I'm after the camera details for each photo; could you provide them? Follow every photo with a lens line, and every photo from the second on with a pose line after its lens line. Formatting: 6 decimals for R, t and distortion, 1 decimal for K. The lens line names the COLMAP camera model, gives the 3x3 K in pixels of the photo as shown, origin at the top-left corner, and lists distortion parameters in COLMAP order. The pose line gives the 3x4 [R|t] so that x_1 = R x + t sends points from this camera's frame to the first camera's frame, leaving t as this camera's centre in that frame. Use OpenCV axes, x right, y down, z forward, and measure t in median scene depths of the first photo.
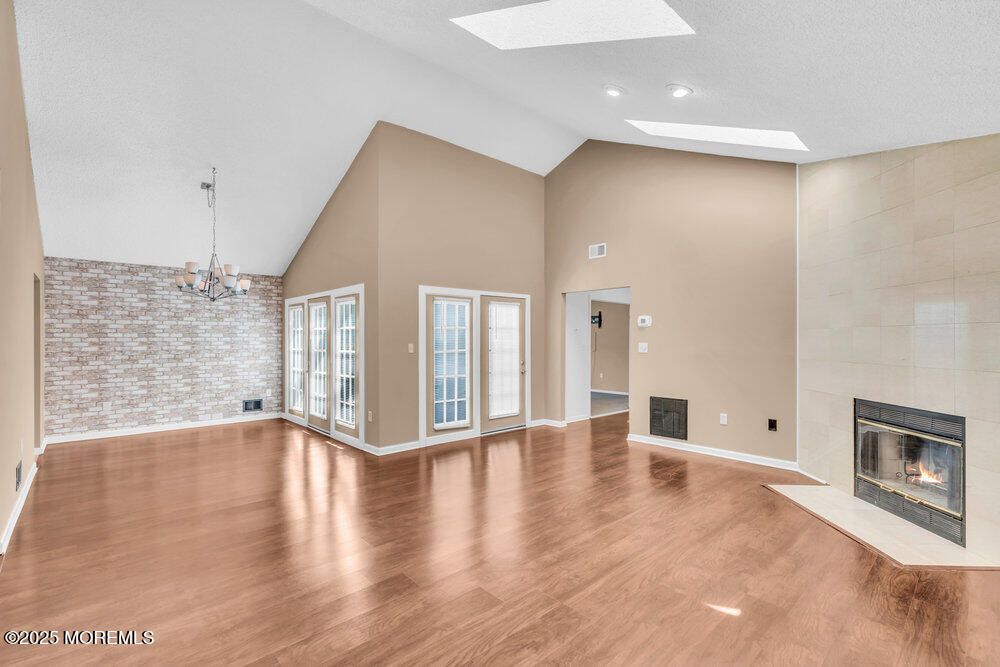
lens RADIAL K [[453.6, 0, 498.8], [0, 453.6, 337.7], [0, 0, 1]] dist [-0.001106, 0.000059]
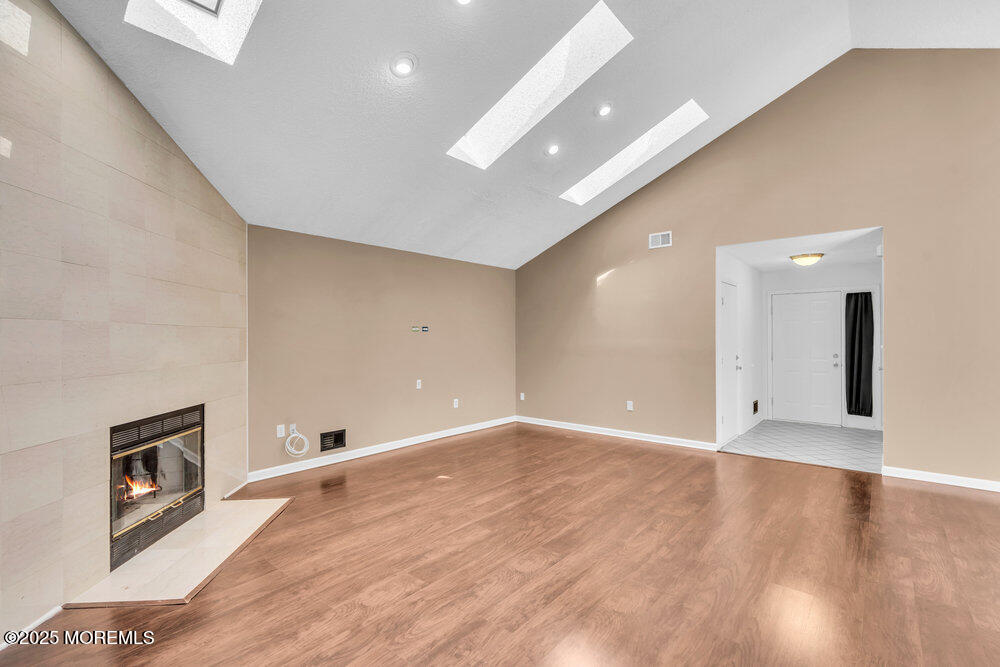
lens RADIAL K [[453.6, 0, 498.8], [0, 453.6, 337.7], [0, 0, 1]] dist [-0.001106, 0.000059]
pose [[-0.992276, 0.004530, -0.123970, 0.256462], [0.004797, 0.999987, -0.001861, 0.003587], [0.123960, -0.002441, -0.992284, 1.513170]]
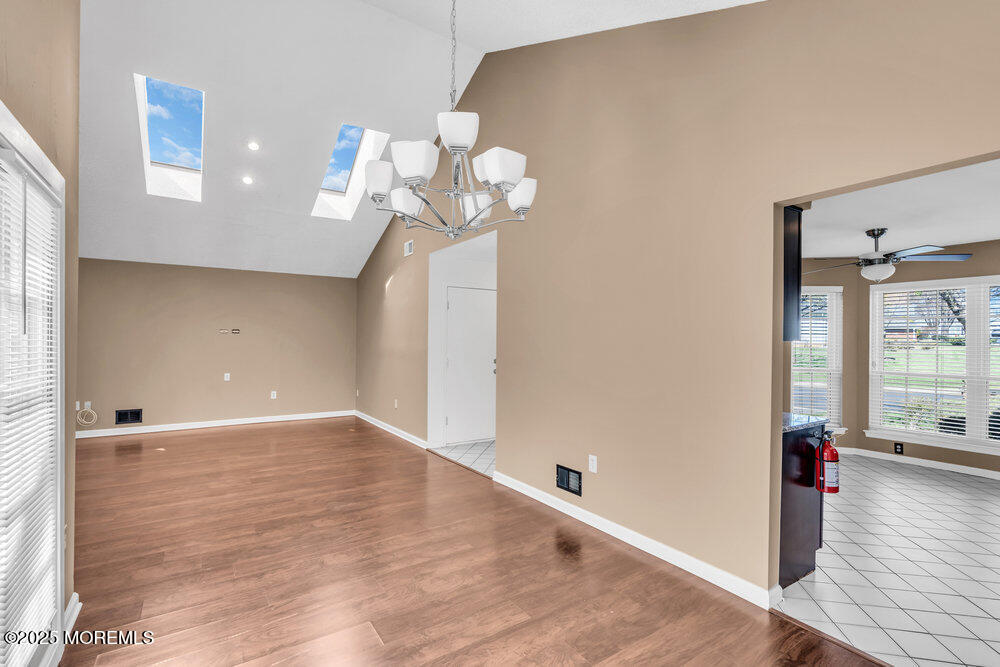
lens RADIAL K [[460.7, 0, 498.5], [0, 460.7, 338.4], [0, 0, 1]] dist [-0.000431, 0.000081]
pose [[-0.987381, -0.003987, 0.158315, -0.864405], [-0.005100, 0.999965, -0.006628, 0.005894], [-0.158283, -0.007352, -0.987366, 1.622557]]
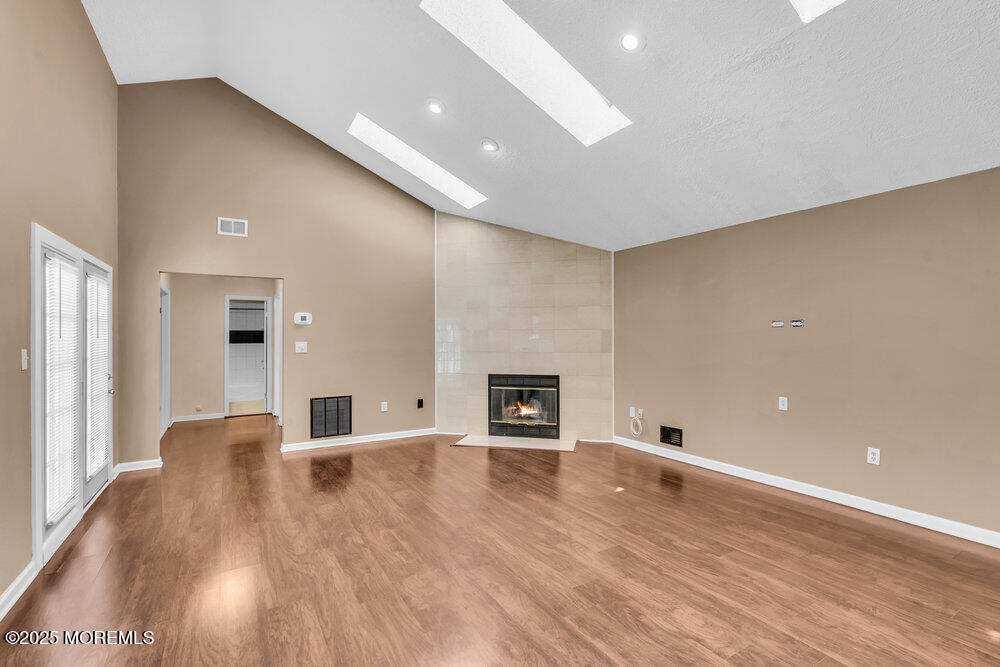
lens RADIAL K [[454.8, 0, 500.0], [0, 454.8, 333.5], [0, 0, 1]] dist [-0.000162, -0.000137]
pose [[0.197175, 0.007646, 0.980338, -0.680630], [-0.000275, 0.999970, -0.007744, 0.002006], [-0.980368, 0.001257, 0.197171, 0.561551]]
